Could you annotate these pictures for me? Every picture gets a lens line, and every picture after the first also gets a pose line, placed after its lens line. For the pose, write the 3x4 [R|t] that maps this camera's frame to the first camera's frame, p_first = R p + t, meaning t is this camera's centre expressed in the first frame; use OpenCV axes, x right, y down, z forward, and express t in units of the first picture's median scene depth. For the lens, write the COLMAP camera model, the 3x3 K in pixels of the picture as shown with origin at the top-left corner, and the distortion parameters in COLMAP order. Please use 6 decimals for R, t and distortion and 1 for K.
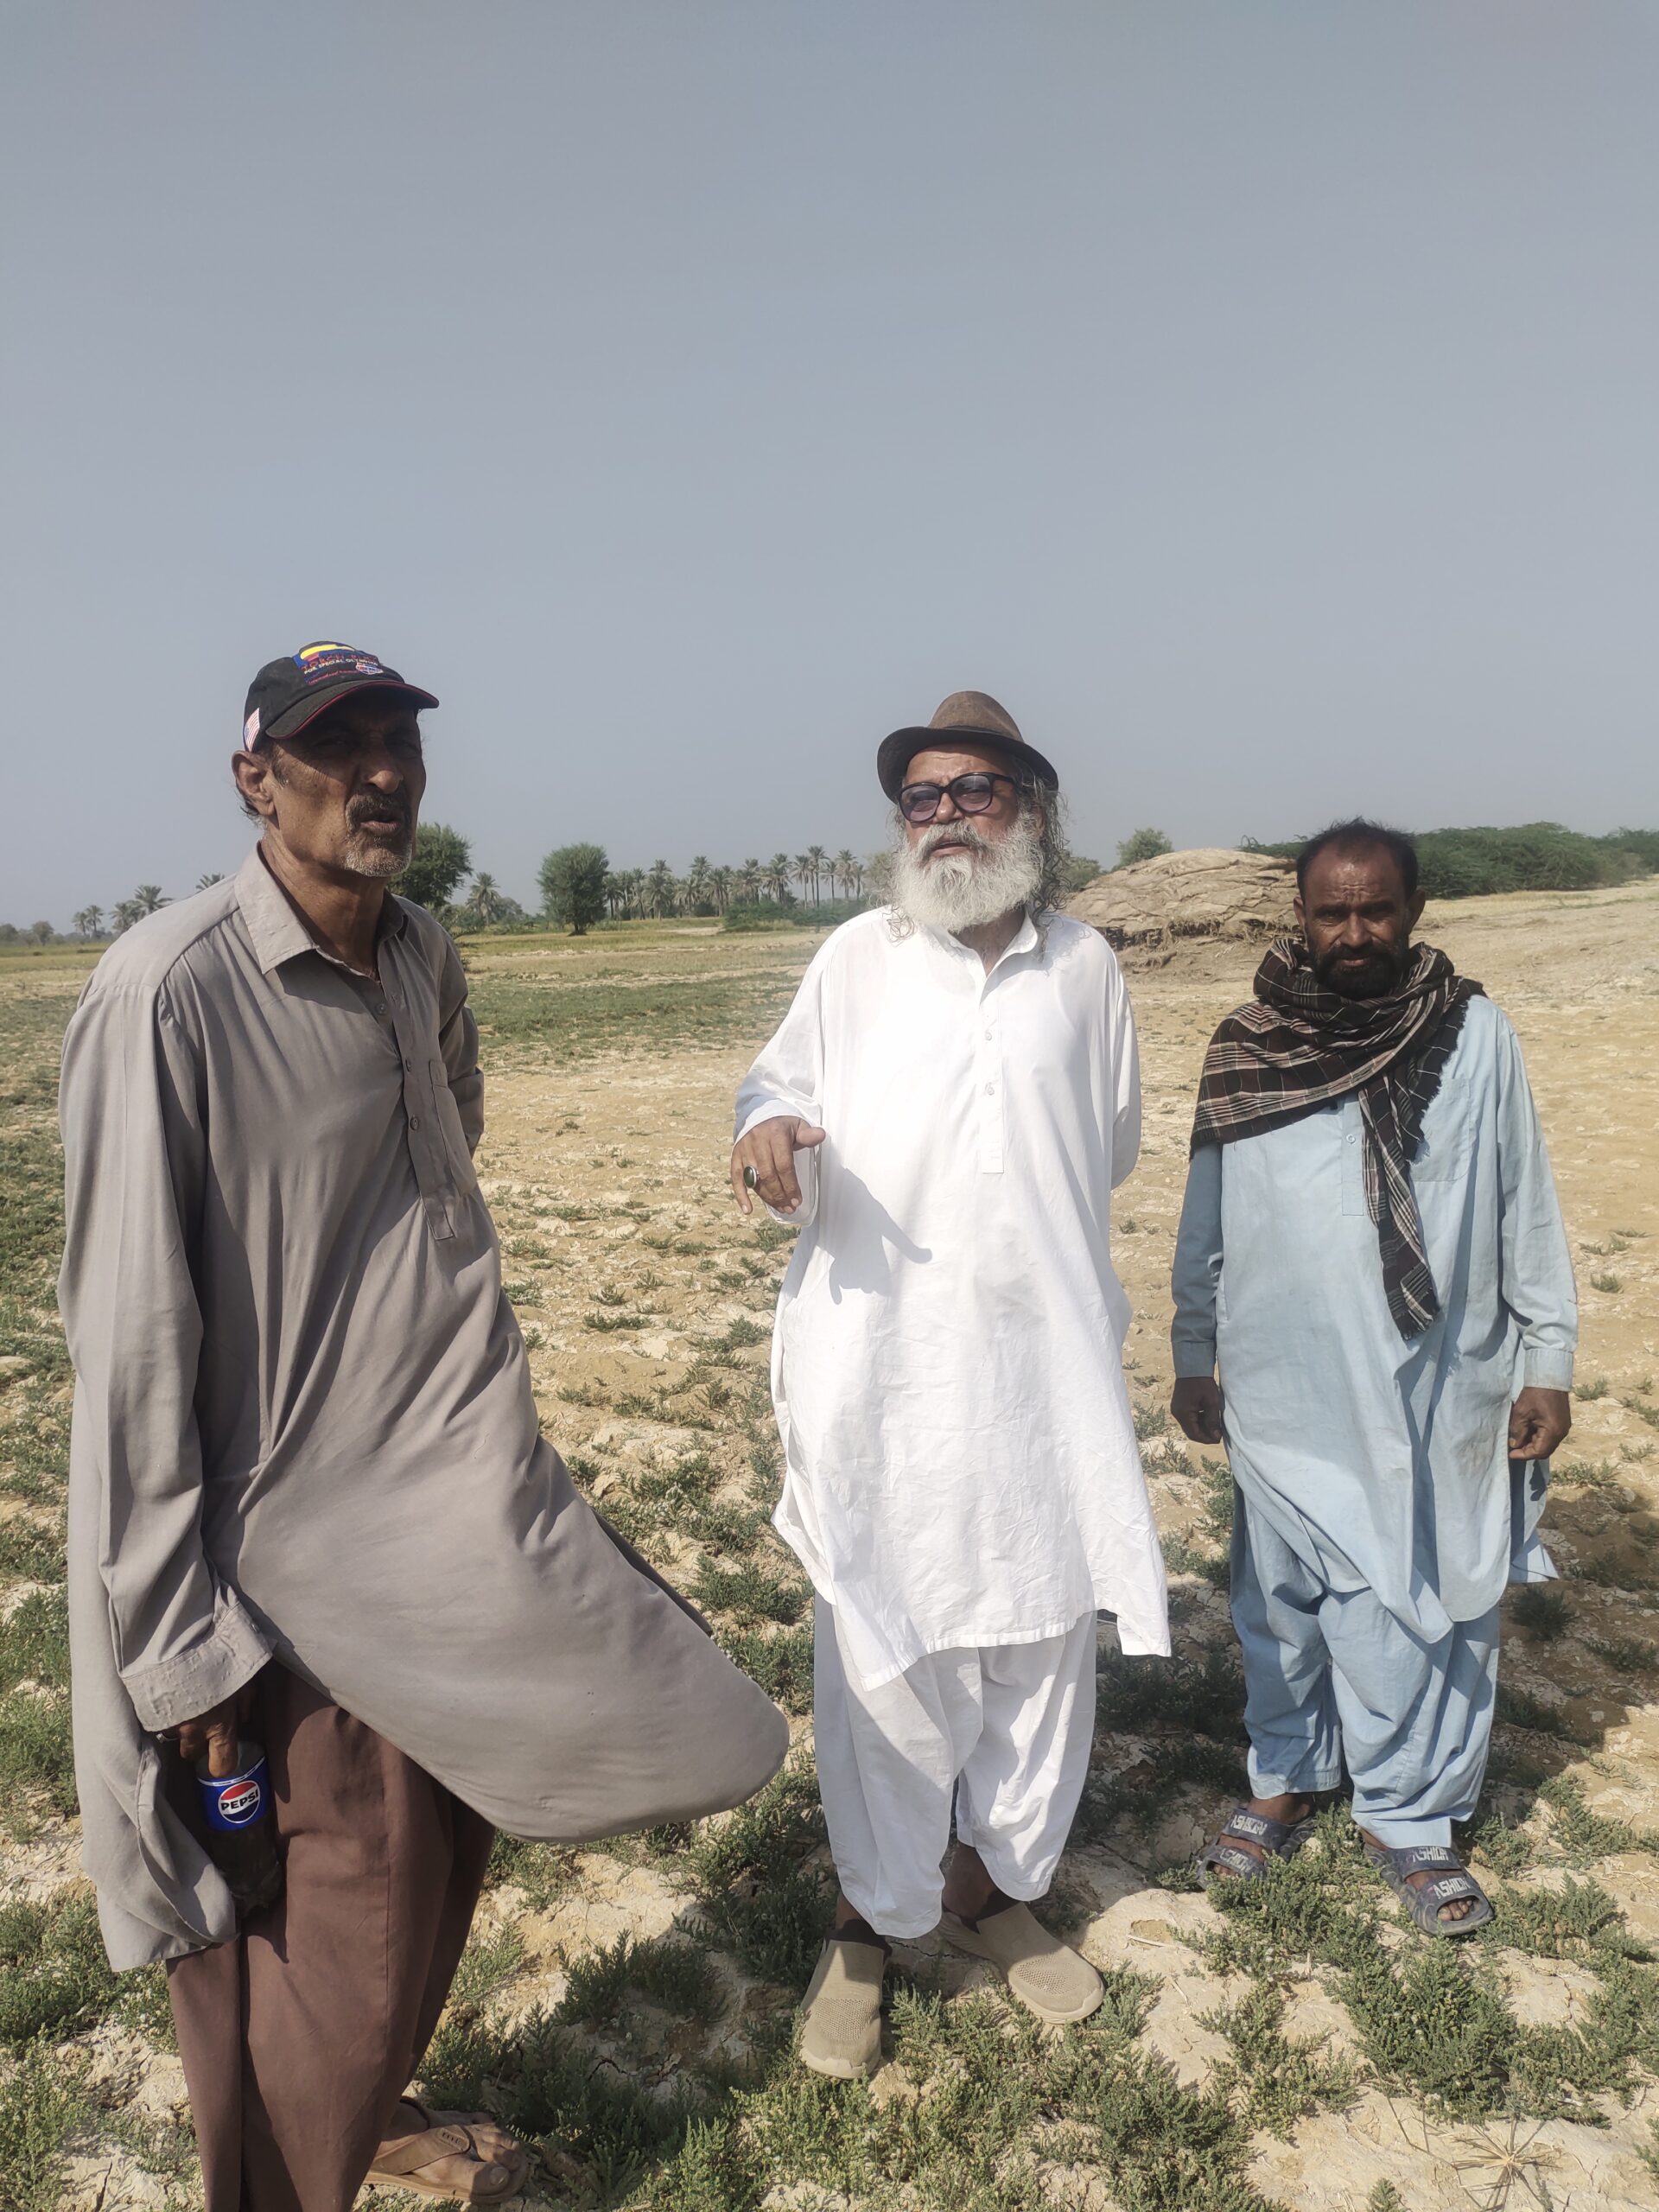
lens RADIAL K [[1666.4, 0, 863.0], [0, 1666.4, 1111.4], [0, 0, 1]] dist [0.043023, -0.045314]
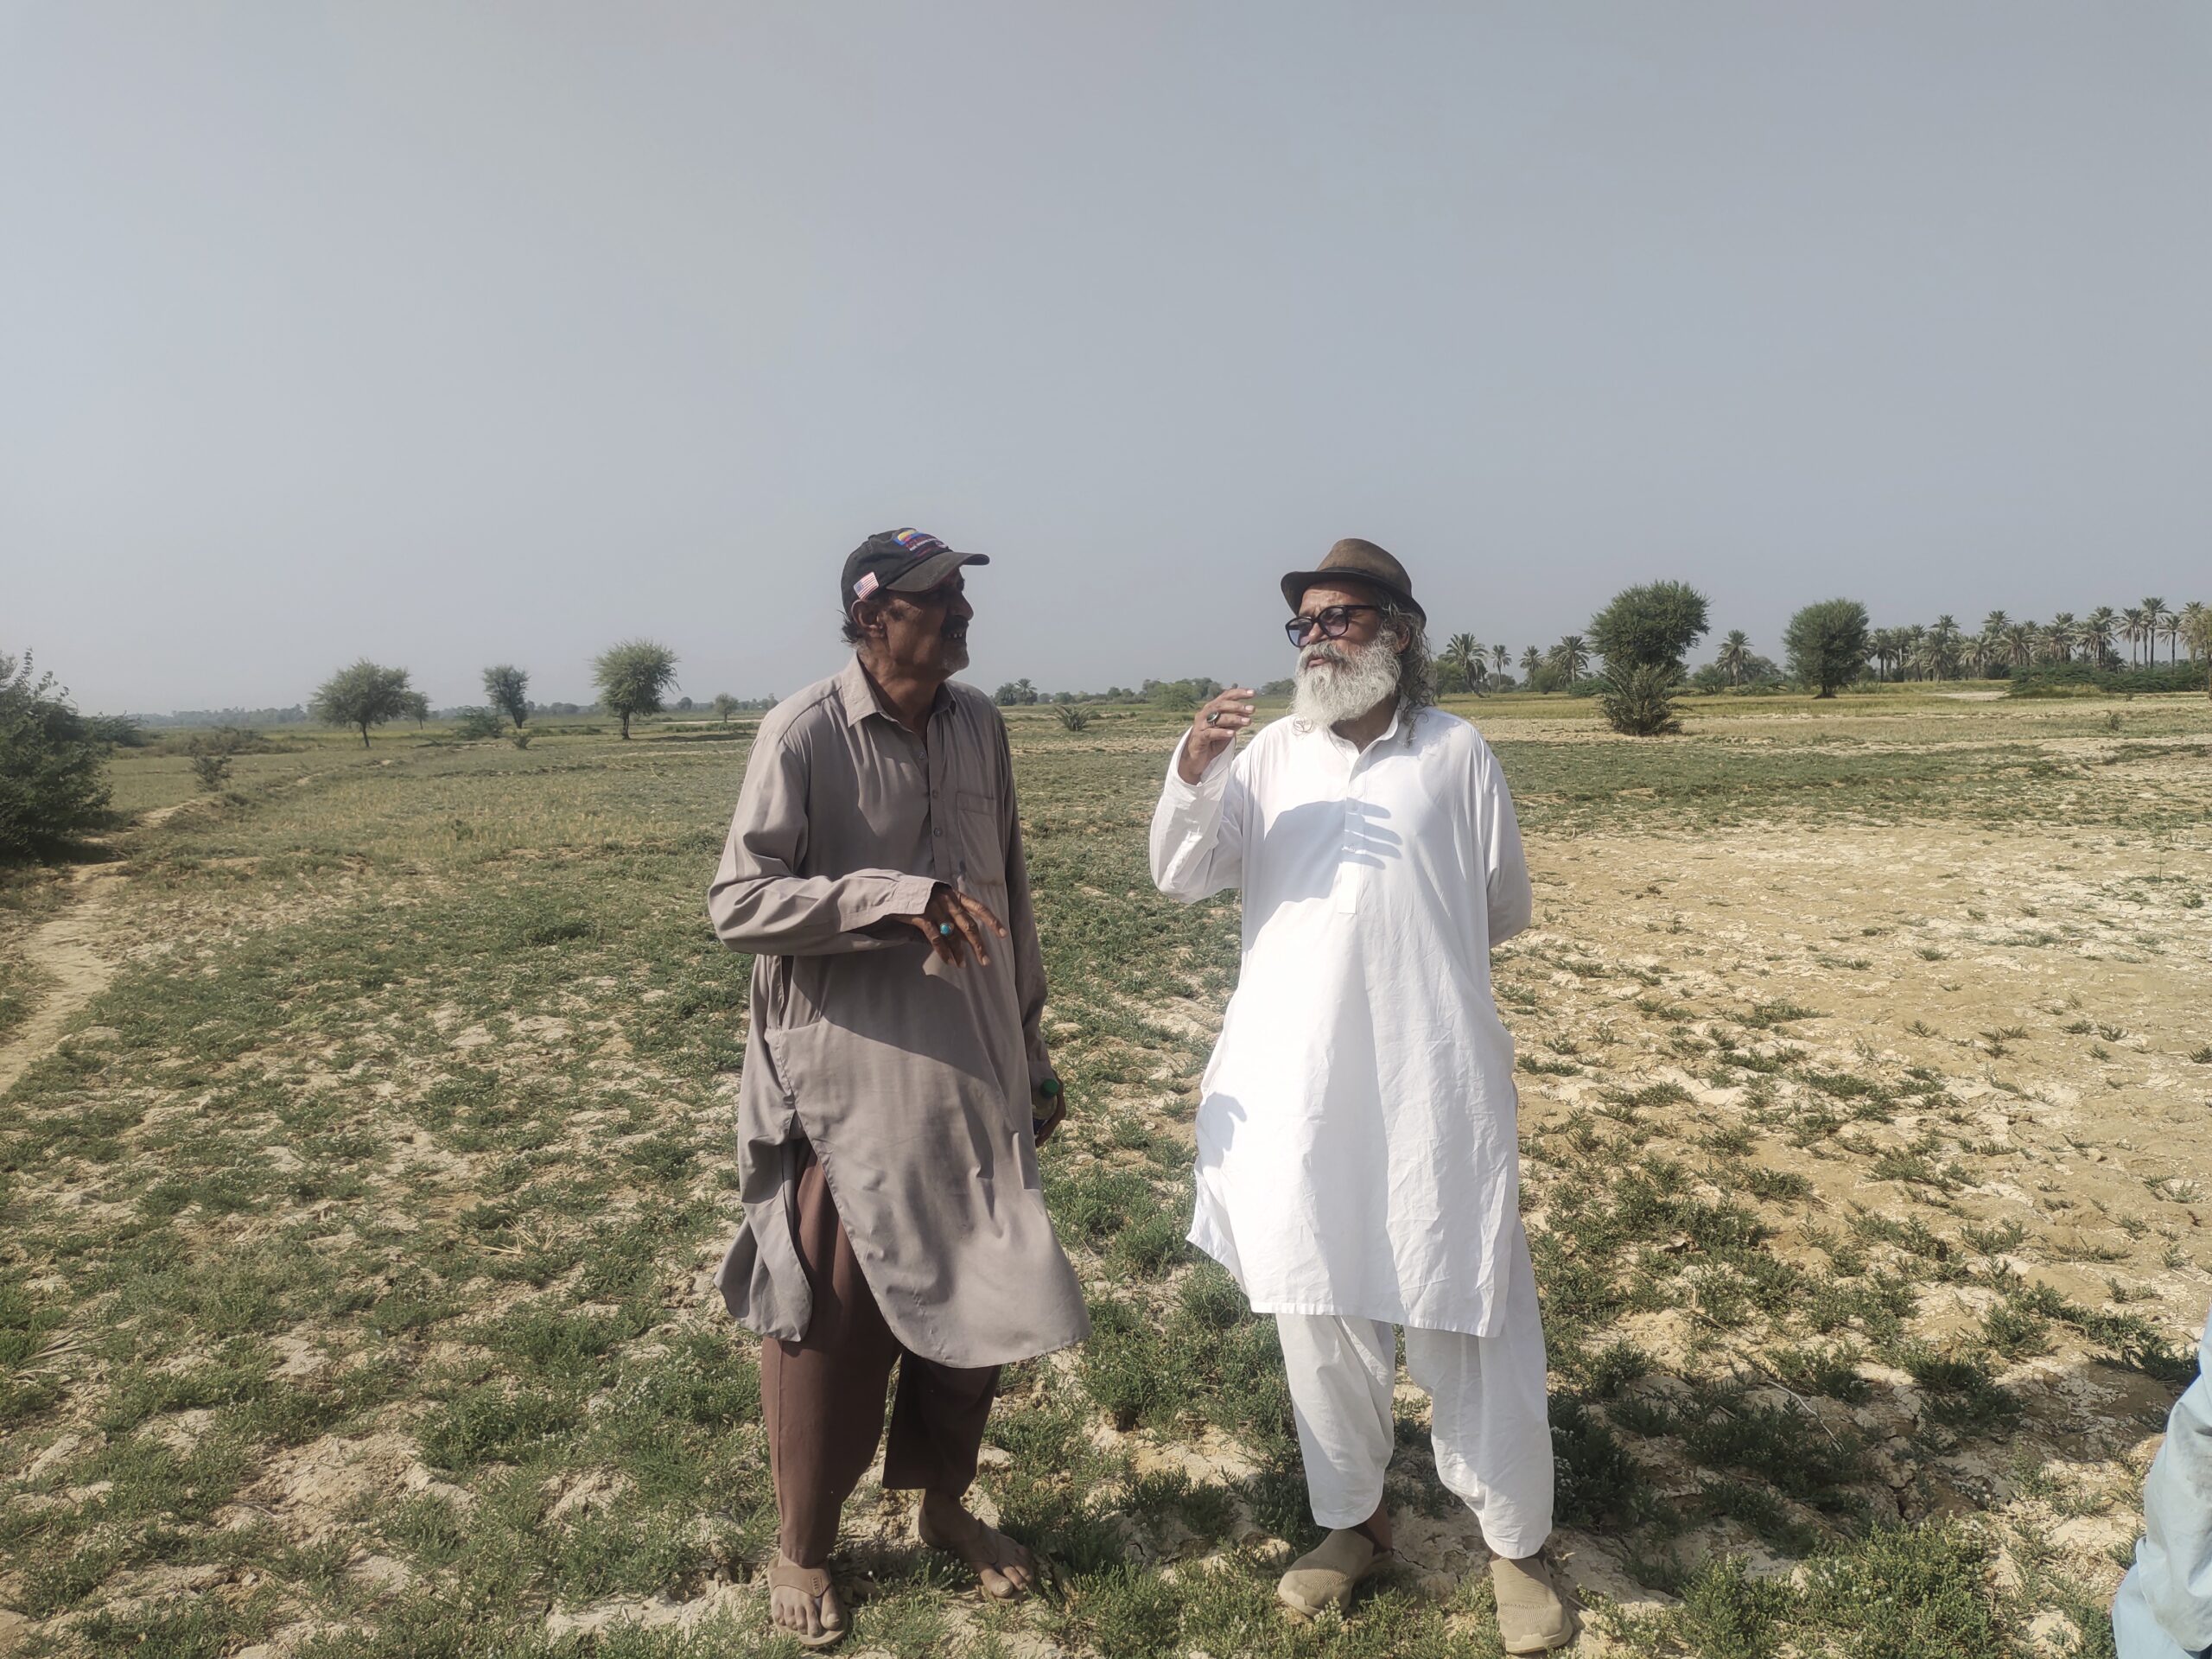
lens RADIAL K [[1663.8, 0, 1106.0], [0, 1663.8, 829.5], [0, 0, 1]] dist [0.060149, -0.059762]
pose [[0.838994, 0.066132, -0.540107, 0.503909], [-0.078998, 0.996875, -0.000655, -0.007133], [0.538375, 0.043217, 0.841596, -0.172127]]
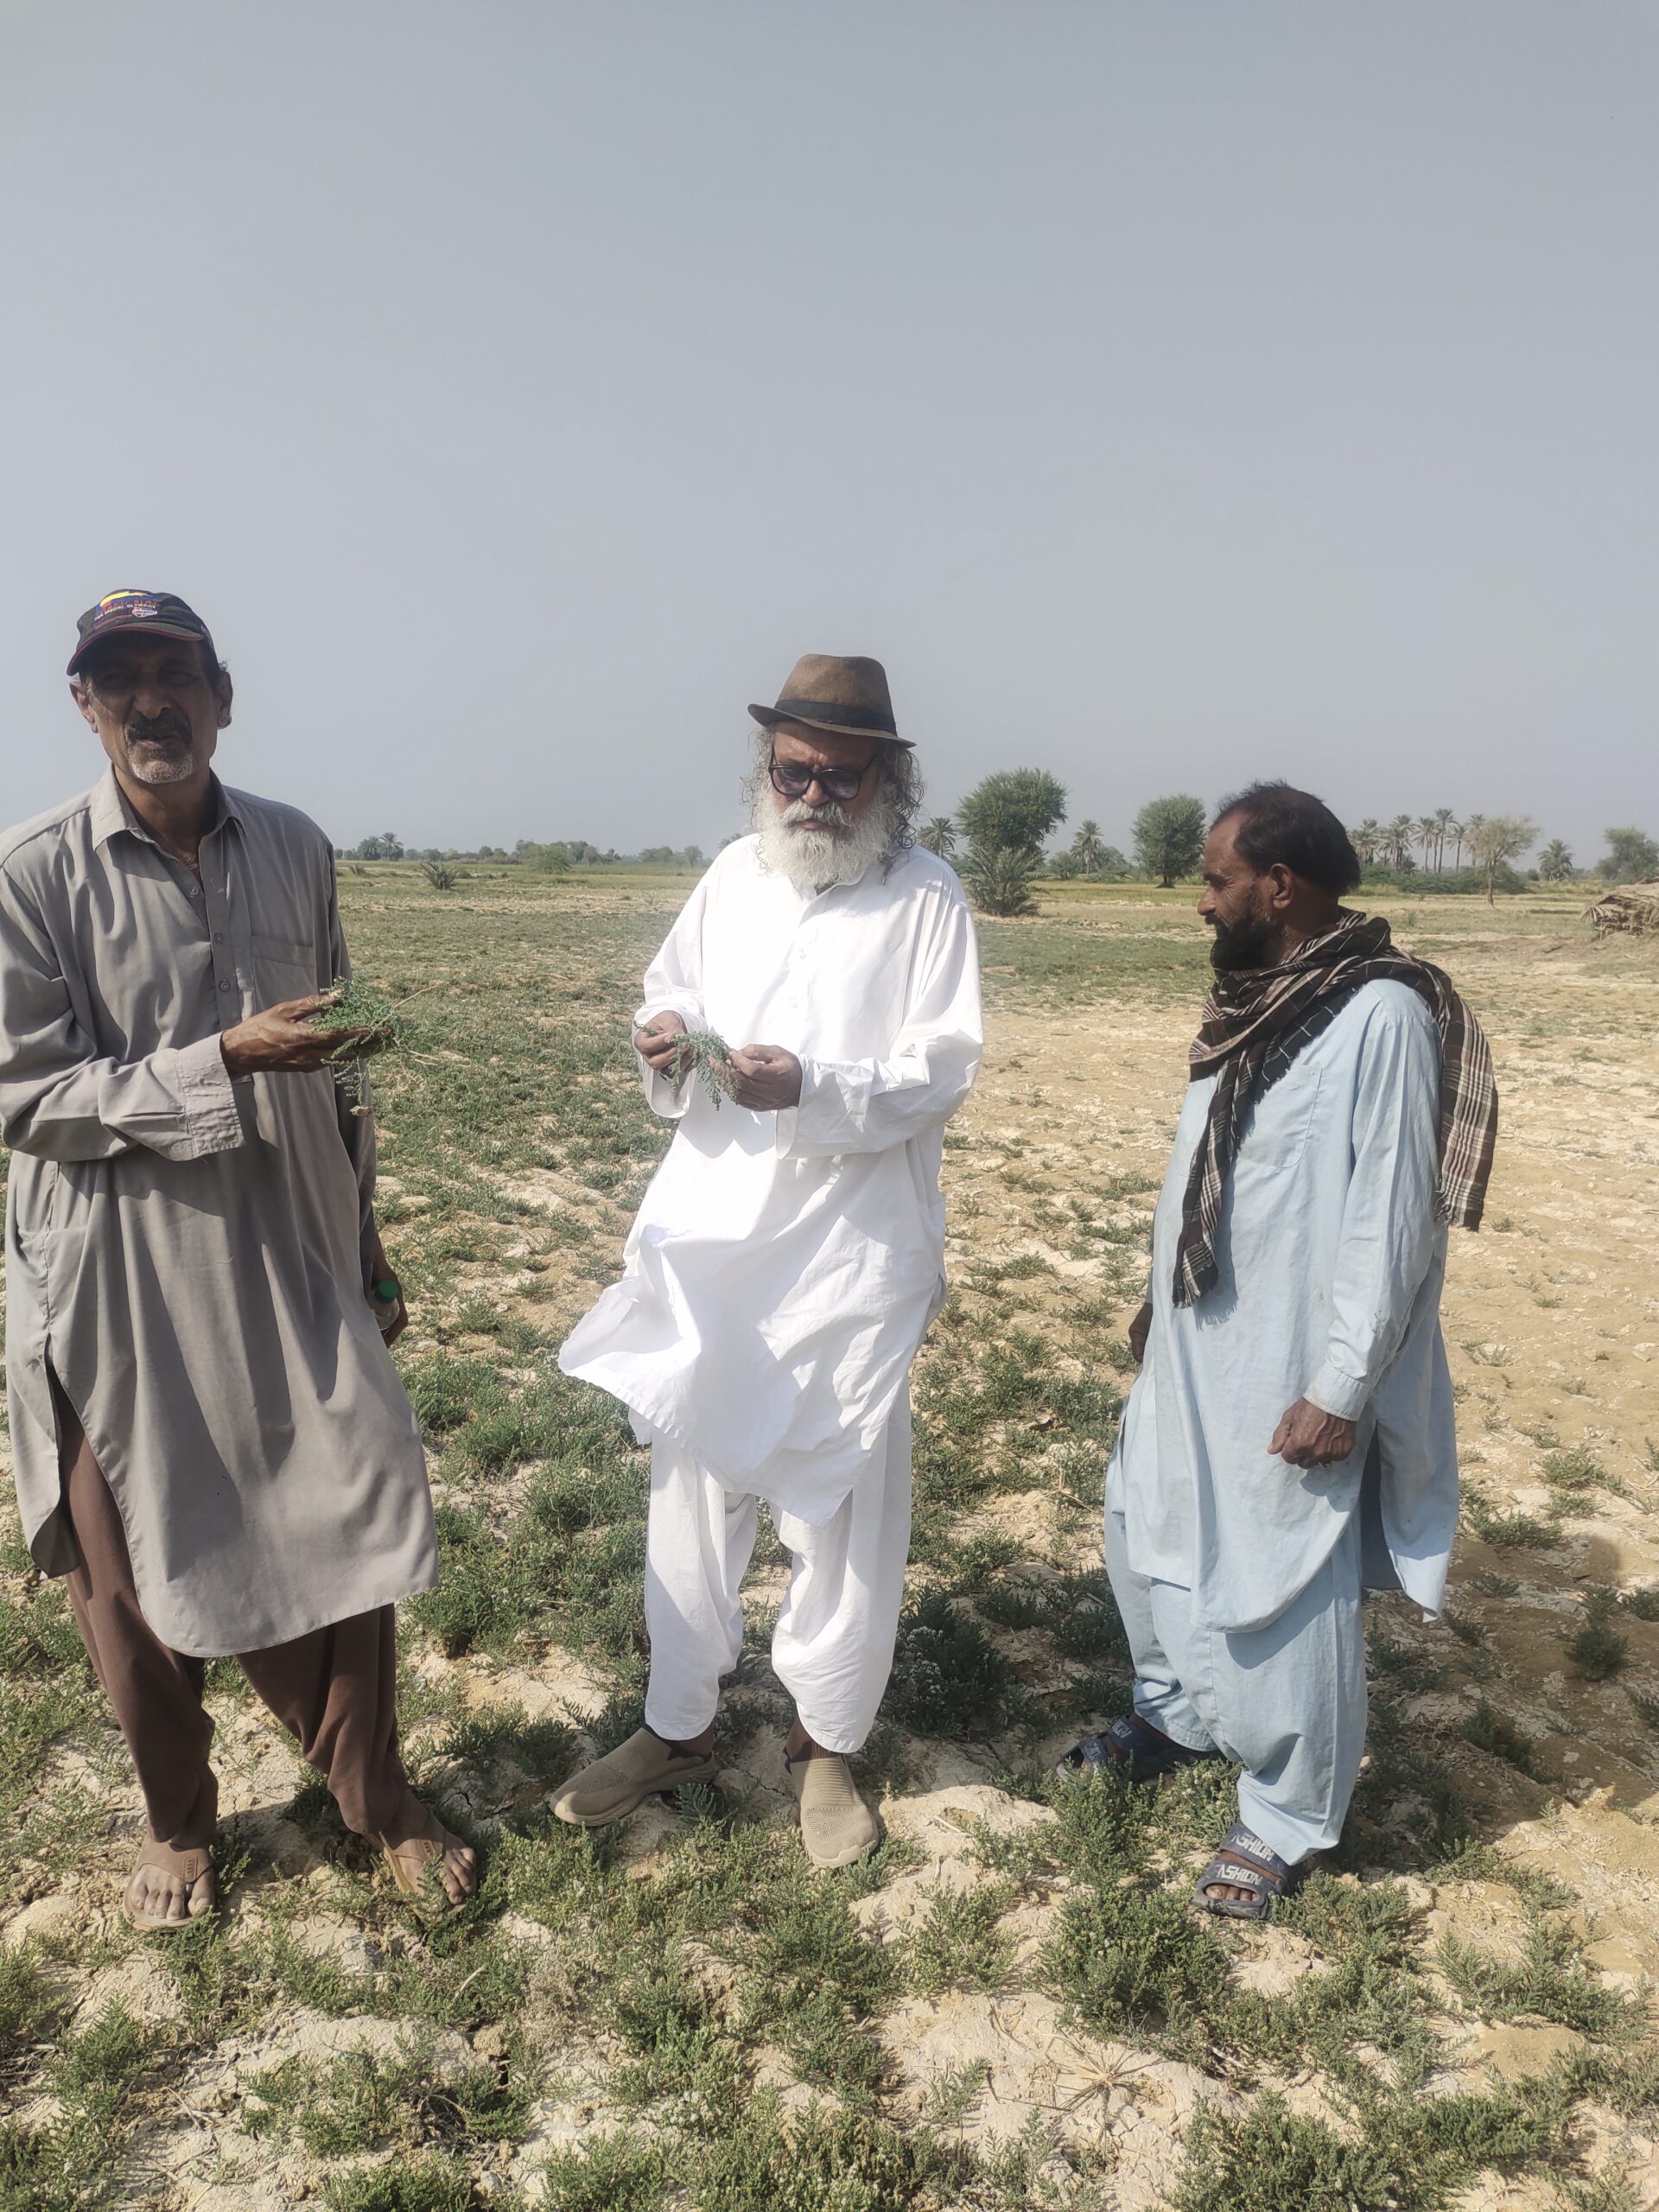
lens RADIAL K [[1665.1, 0, 832.9], [0, 1665.1, 1100.0], [0, 0, 1]] dist [0.056577, -0.053804]
pose [[0.931566, 0.109866, -0.346575, 0.436572], [-0.102223, 0.993944, 0.040320, 0.002137], [0.348906, -0.002133, 0.937155, -0.022305]]
